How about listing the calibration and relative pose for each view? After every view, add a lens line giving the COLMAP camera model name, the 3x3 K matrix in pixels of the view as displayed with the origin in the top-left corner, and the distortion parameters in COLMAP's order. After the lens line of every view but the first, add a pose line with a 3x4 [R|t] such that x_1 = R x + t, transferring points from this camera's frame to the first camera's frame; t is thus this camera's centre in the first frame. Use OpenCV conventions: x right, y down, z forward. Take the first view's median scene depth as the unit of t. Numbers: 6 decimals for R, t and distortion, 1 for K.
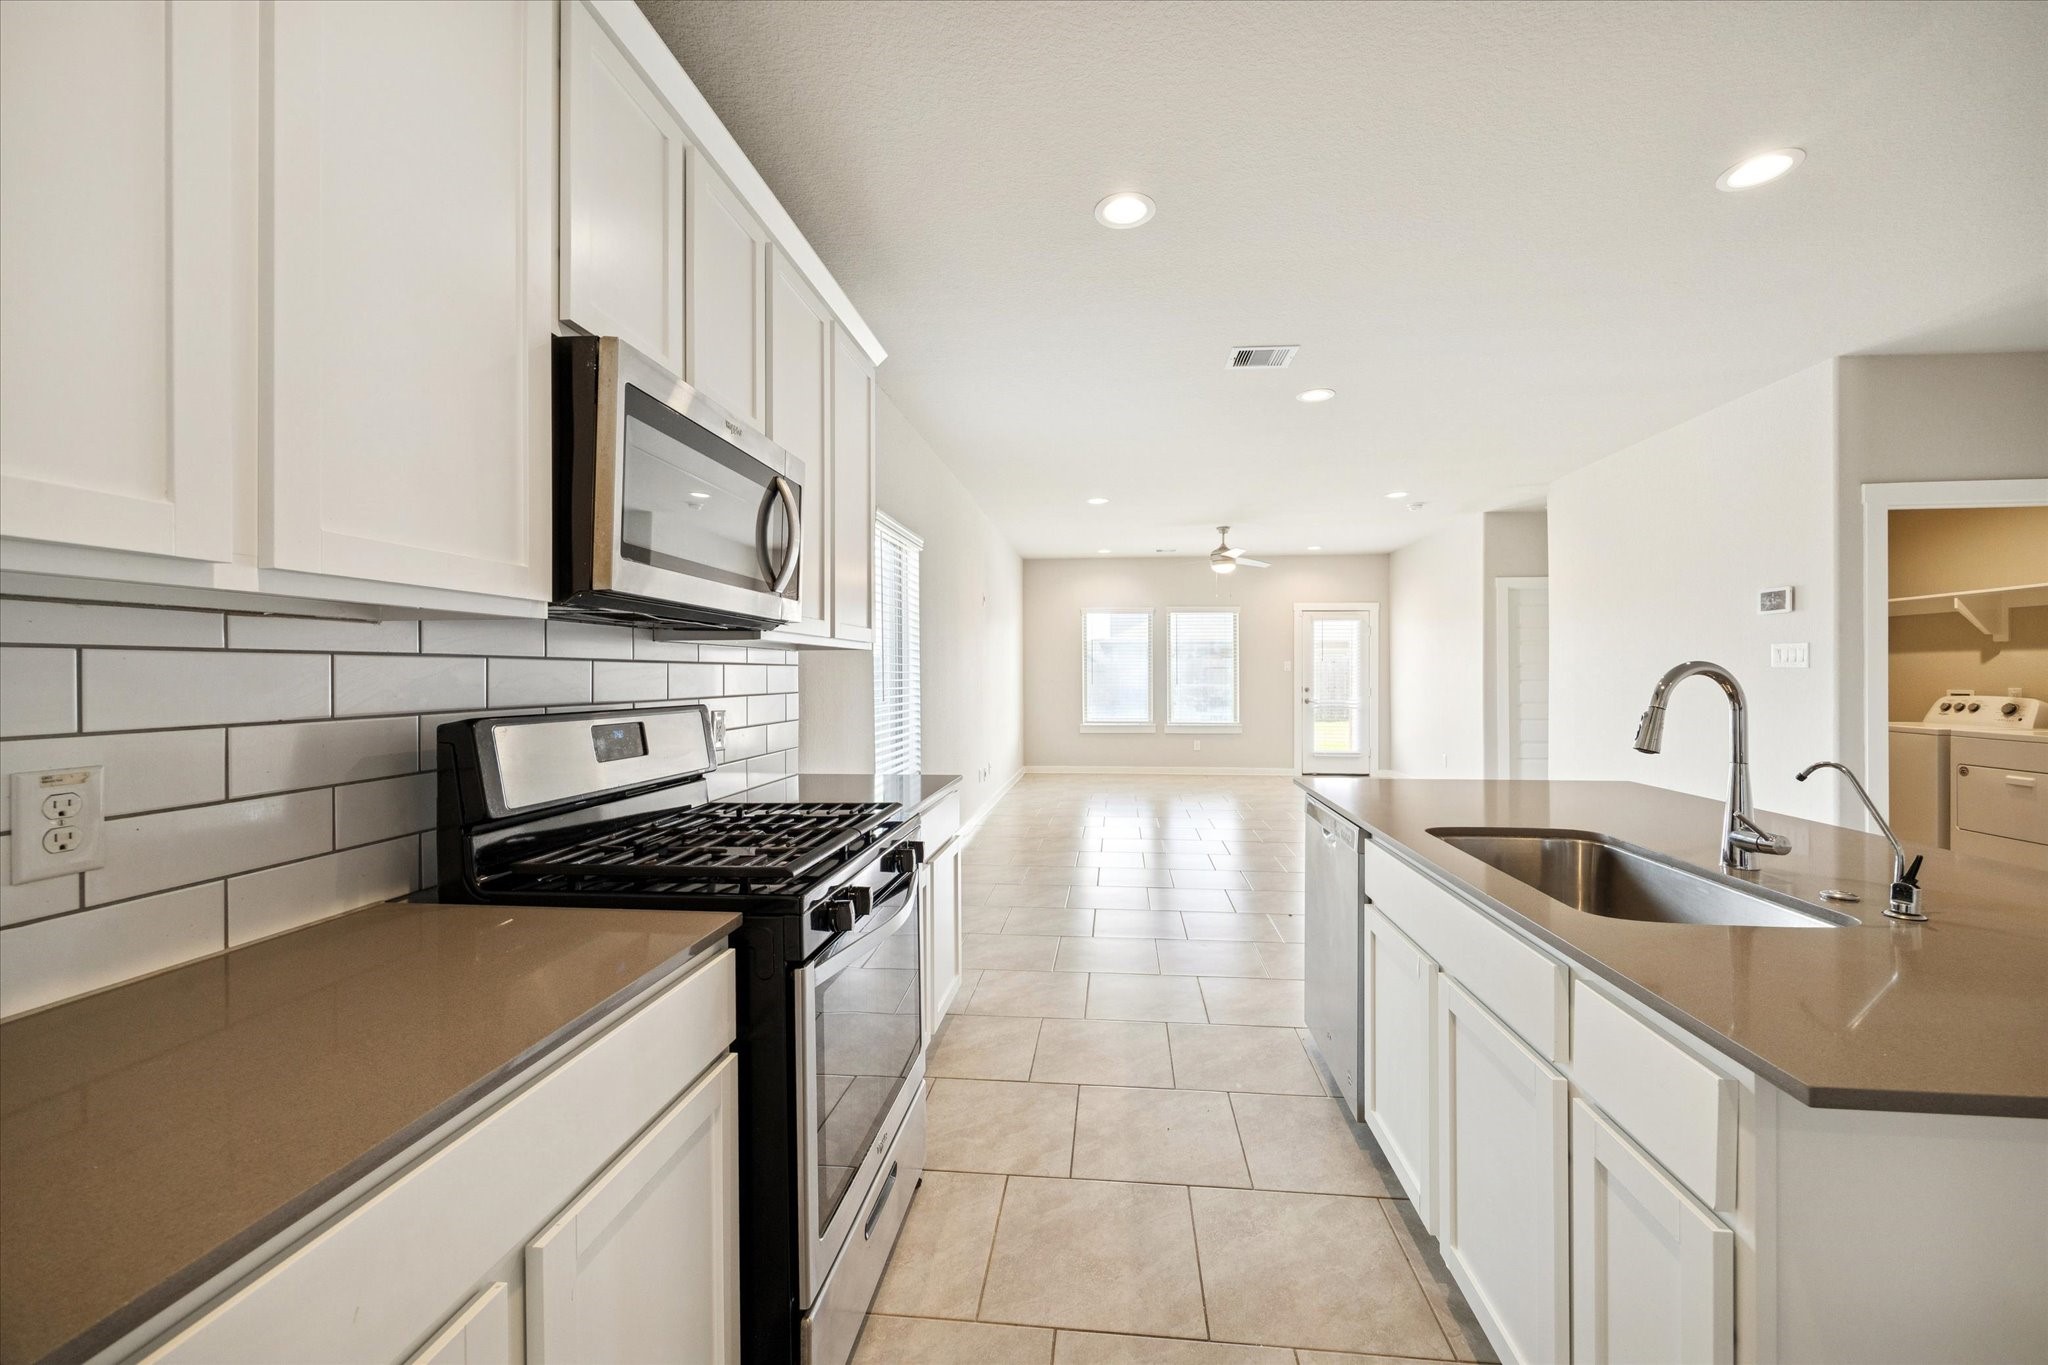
lens RADIAL K [[788.3, 0, 1032.8], [0, 788.3, 677.2], [0, 0, 1]] dist [-0.004444, 0.000212]
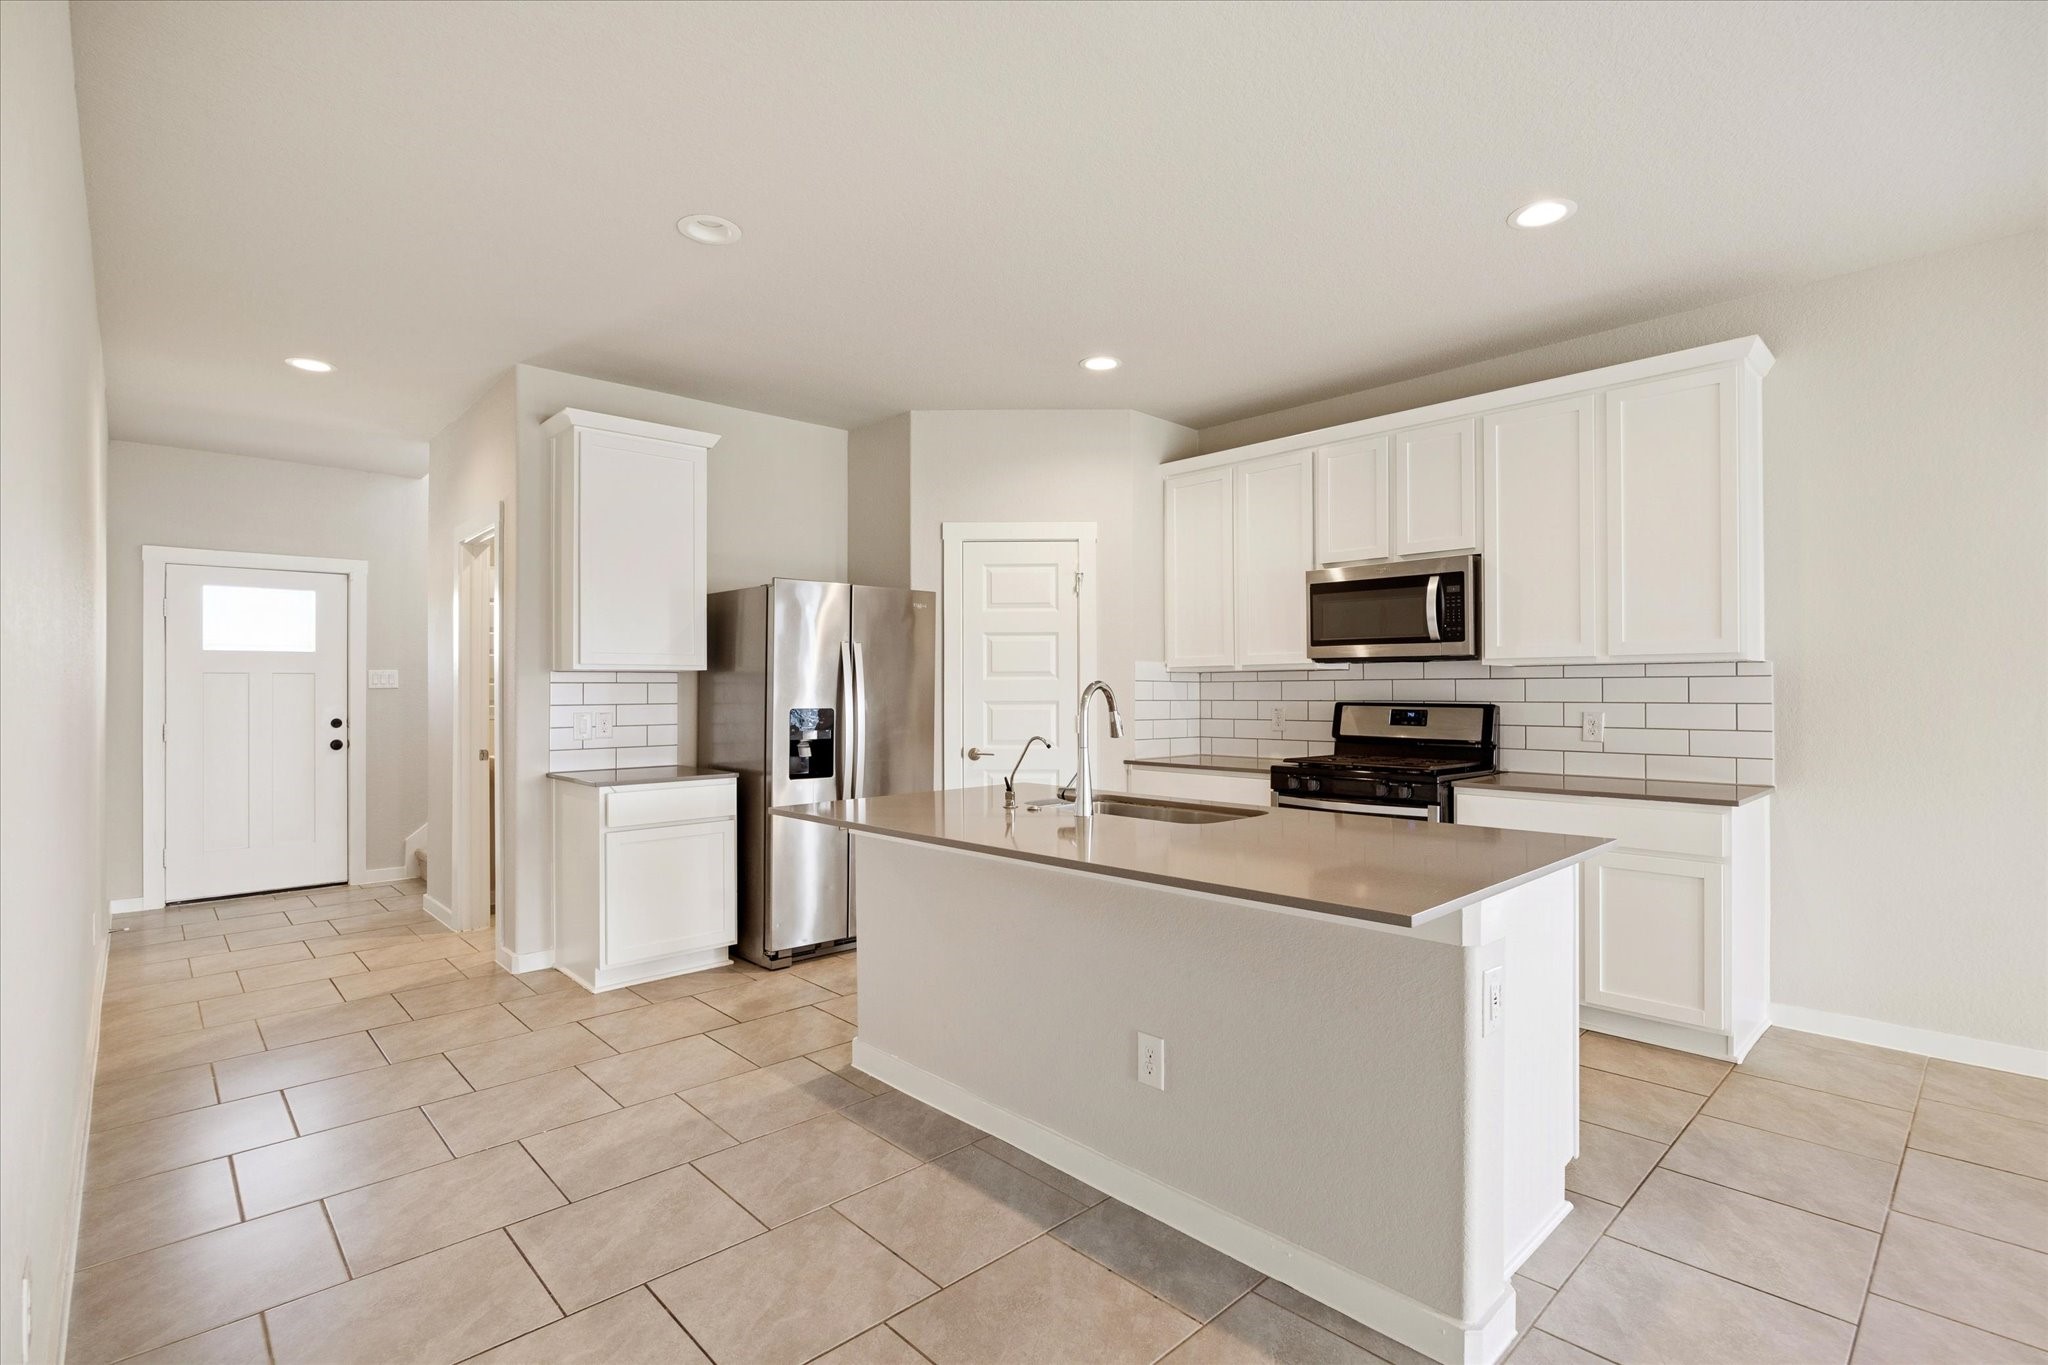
lens RADIAL K [[951.4, 0, 1016.3], [0, 951.4, 685.1], [0, 0, 1]] dist [-0.016073, 0.000149]
pose [[-0.663890, 0.002546, -0.747826, 0.381008], [0.002717, 0.999996, 0.000992, -0.002450], [0.747826, -0.001373, -0.663894, 0.342982]]
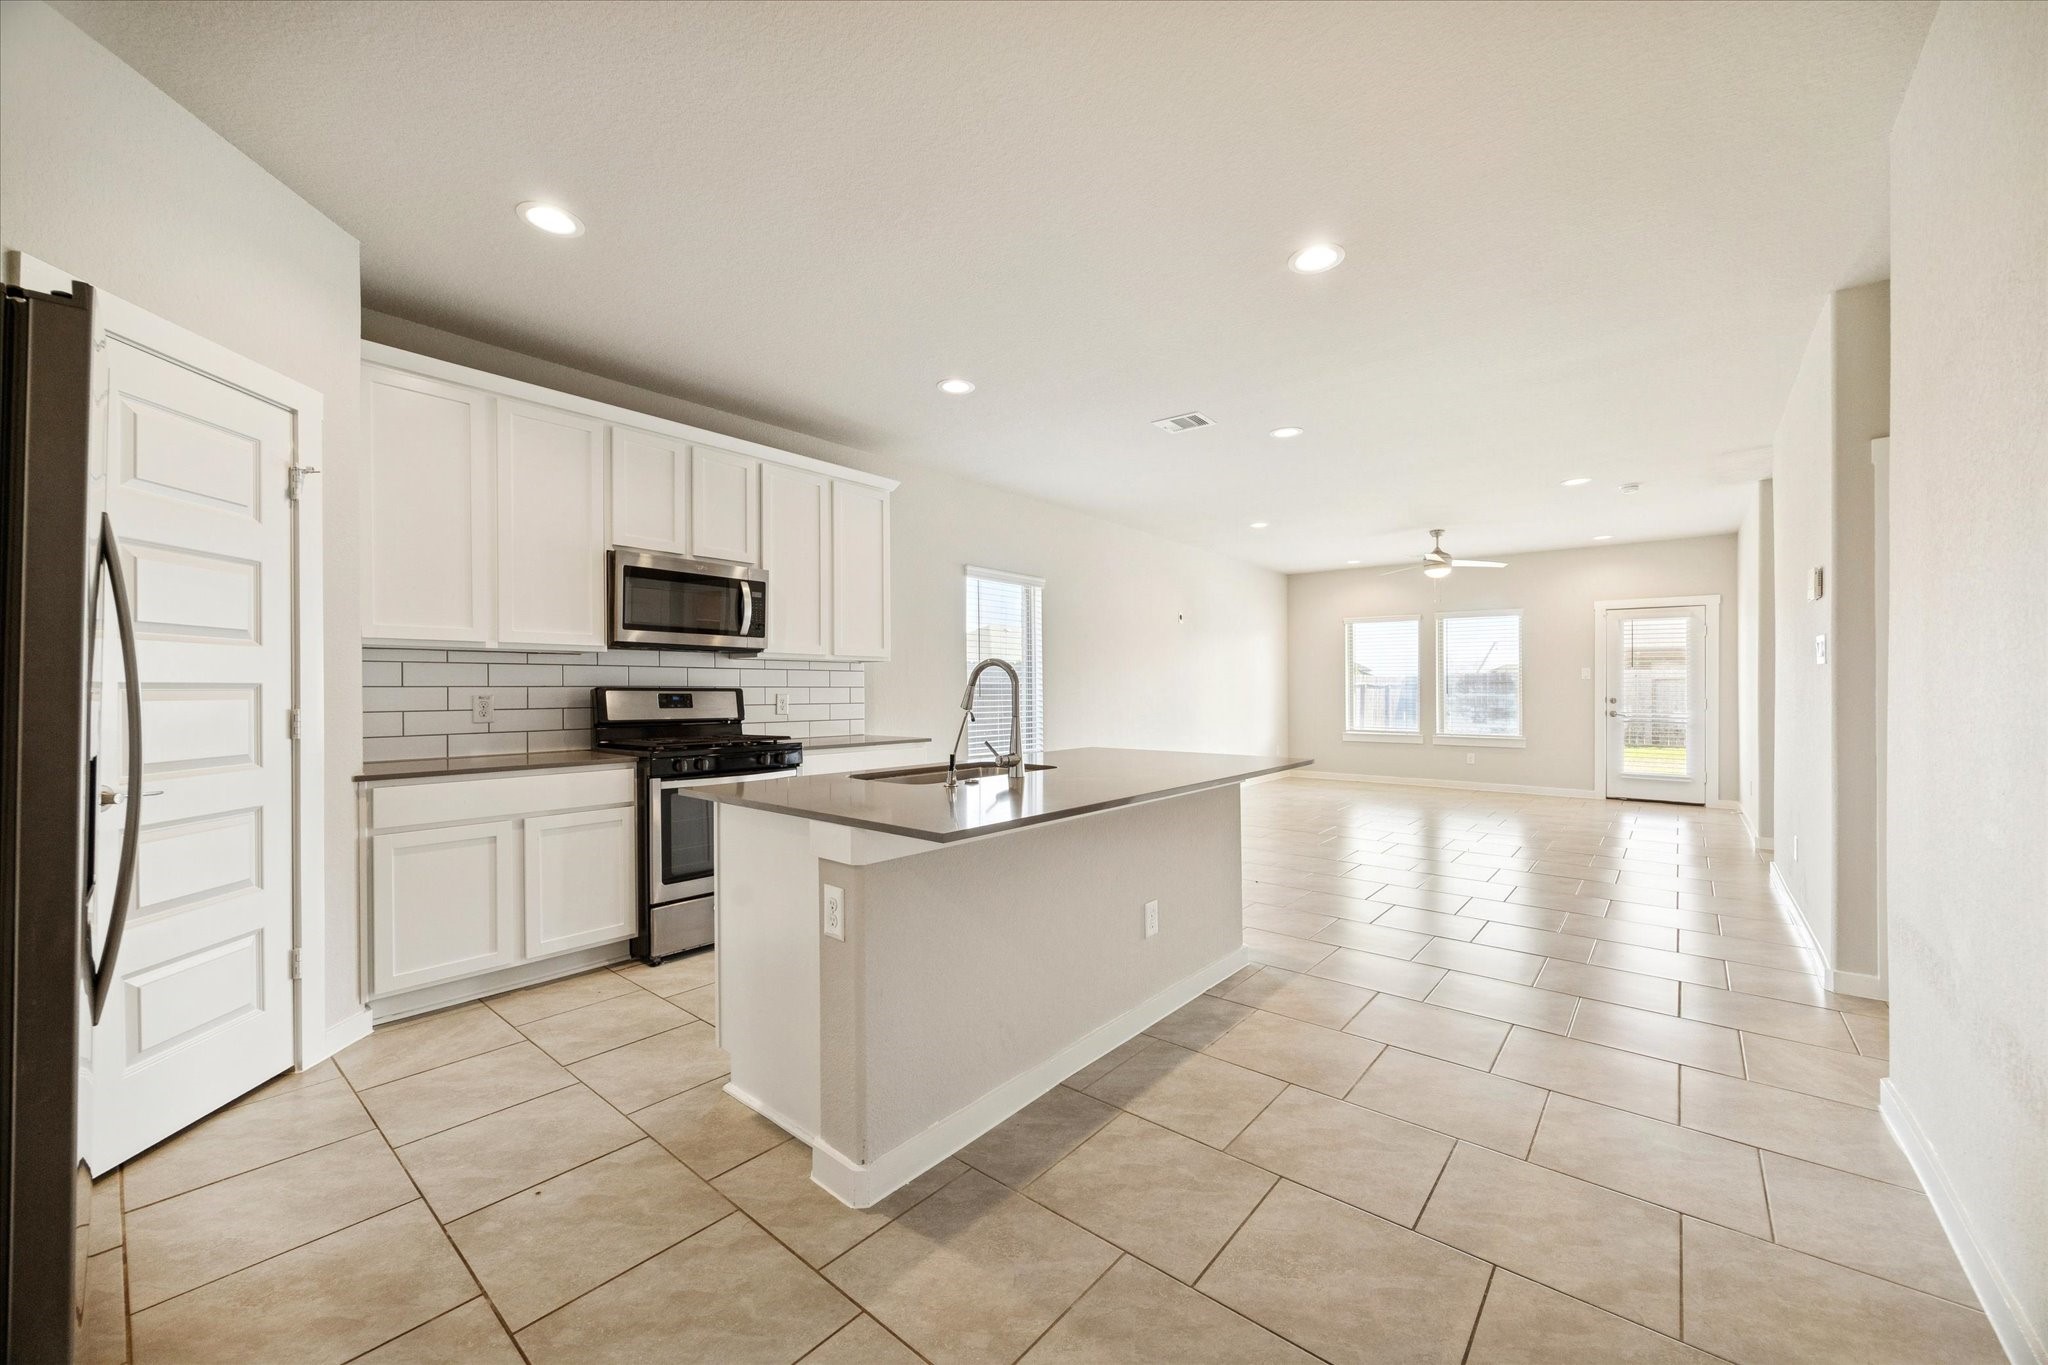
lens RADIAL K [[788.3, 0, 1031.9], [0, 788.3, 686.8], [0, 0, 1]] dist [-0.004444, 0.000212]
pose [[0.828542, 0.000170, -0.559926, 0.305830], [-0.004220, 0.999973, -0.005942, 0.008494], [0.559911, 0.007286, 0.828521, -0.067007]]
